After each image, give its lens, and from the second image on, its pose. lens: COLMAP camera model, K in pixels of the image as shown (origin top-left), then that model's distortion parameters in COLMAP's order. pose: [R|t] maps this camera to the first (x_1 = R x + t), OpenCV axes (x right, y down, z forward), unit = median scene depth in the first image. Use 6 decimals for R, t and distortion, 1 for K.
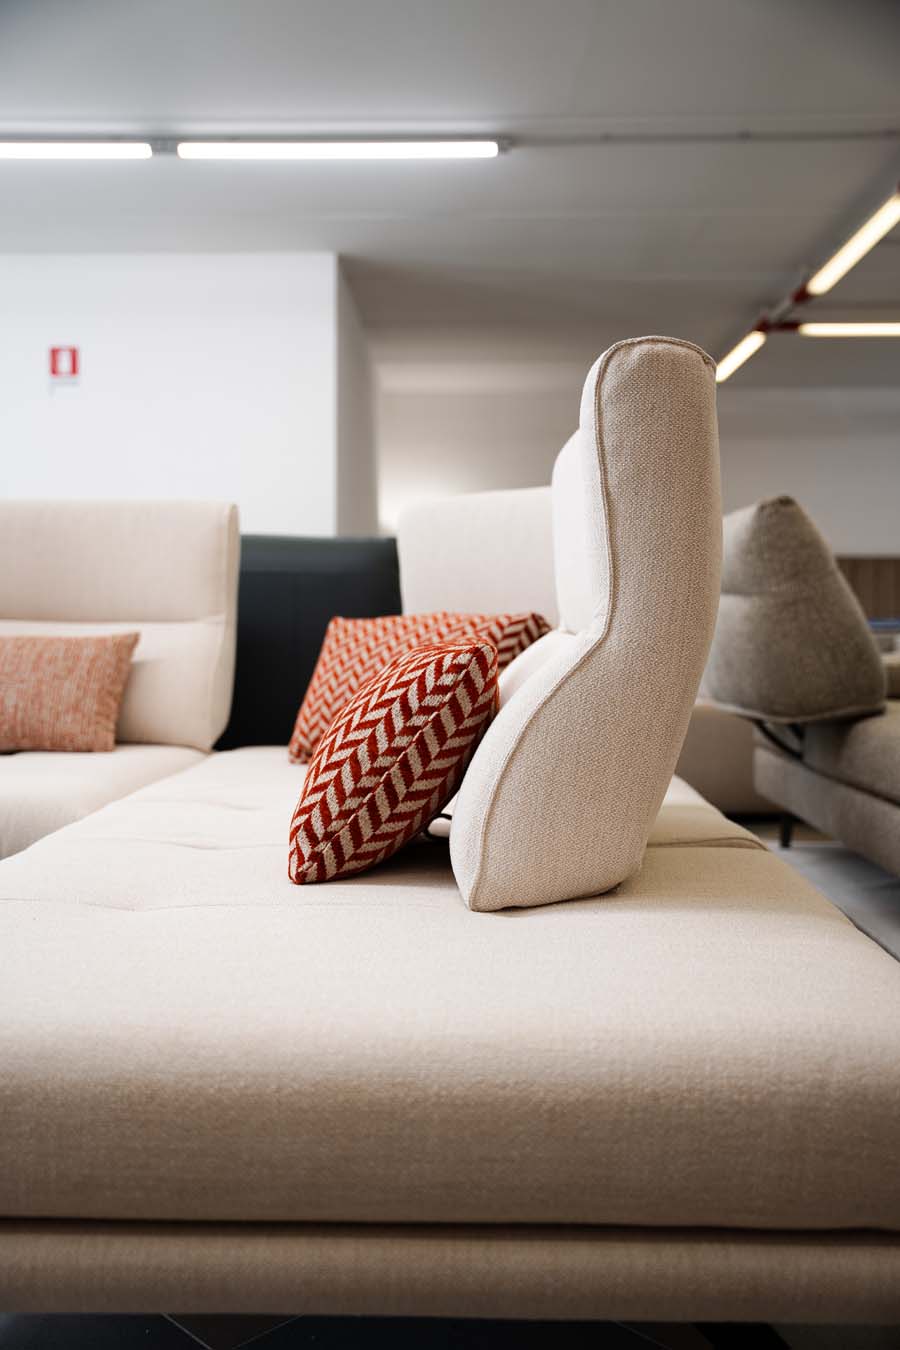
lens RADIAL K [[1311.1, 0, 450.0], [0, 1311.1, 675.0], [0, 0, 1]] dist [-0.009325, 0.009325]
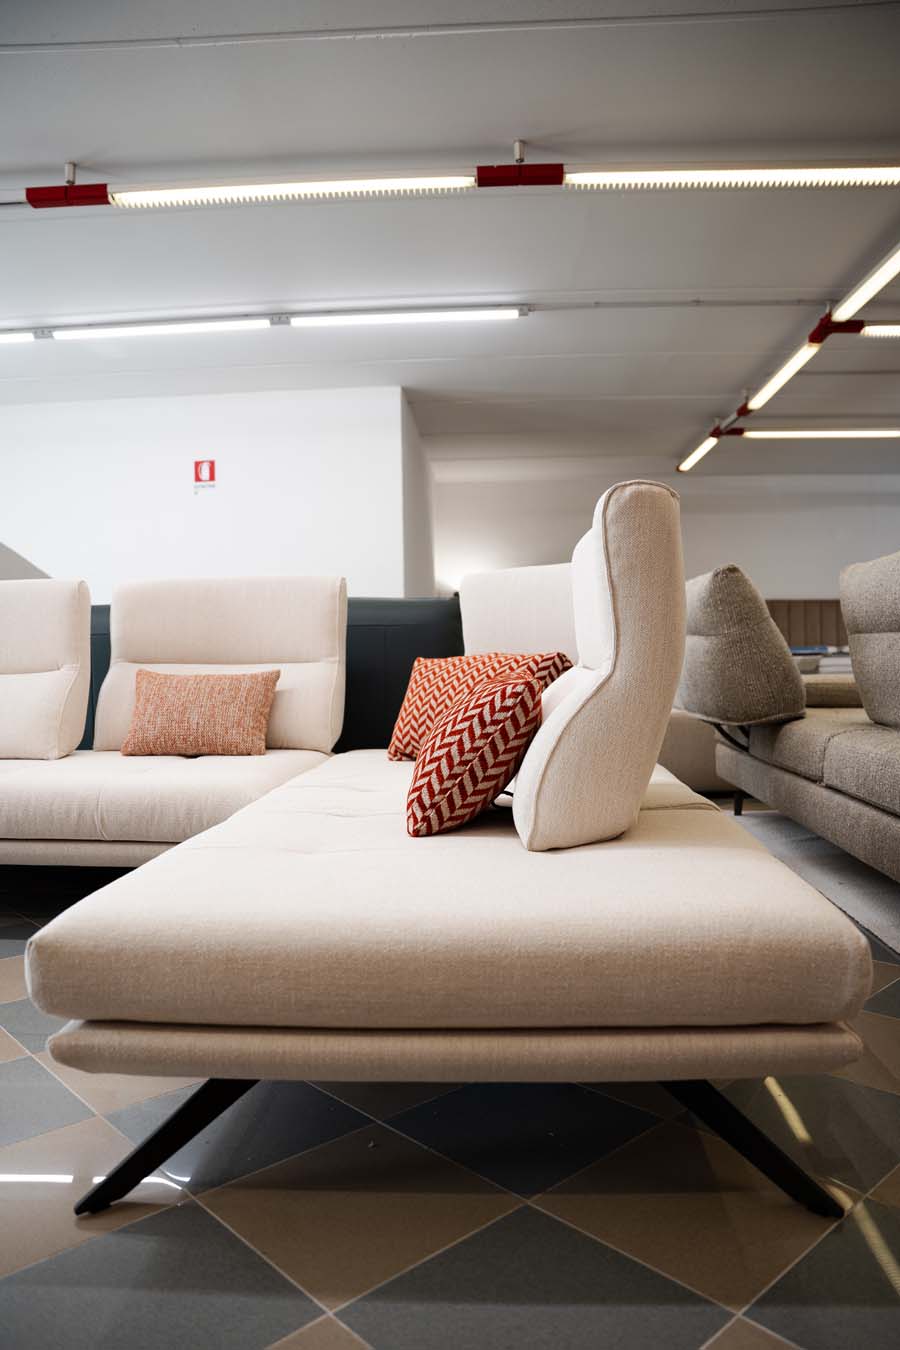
lens RADIAL K [[1140.1, 0, 449.8], [0, 1140.1, 695.2], [0, 0, 1]] dist [-0.141389, -0.001505]
pose [[0.999762, -0.017981, -0.012322, -0.044017], [0.018060, 0.999817, 0.006349, -0.011500], [0.012206, -0.006570, 0.999904, -0.267238]]
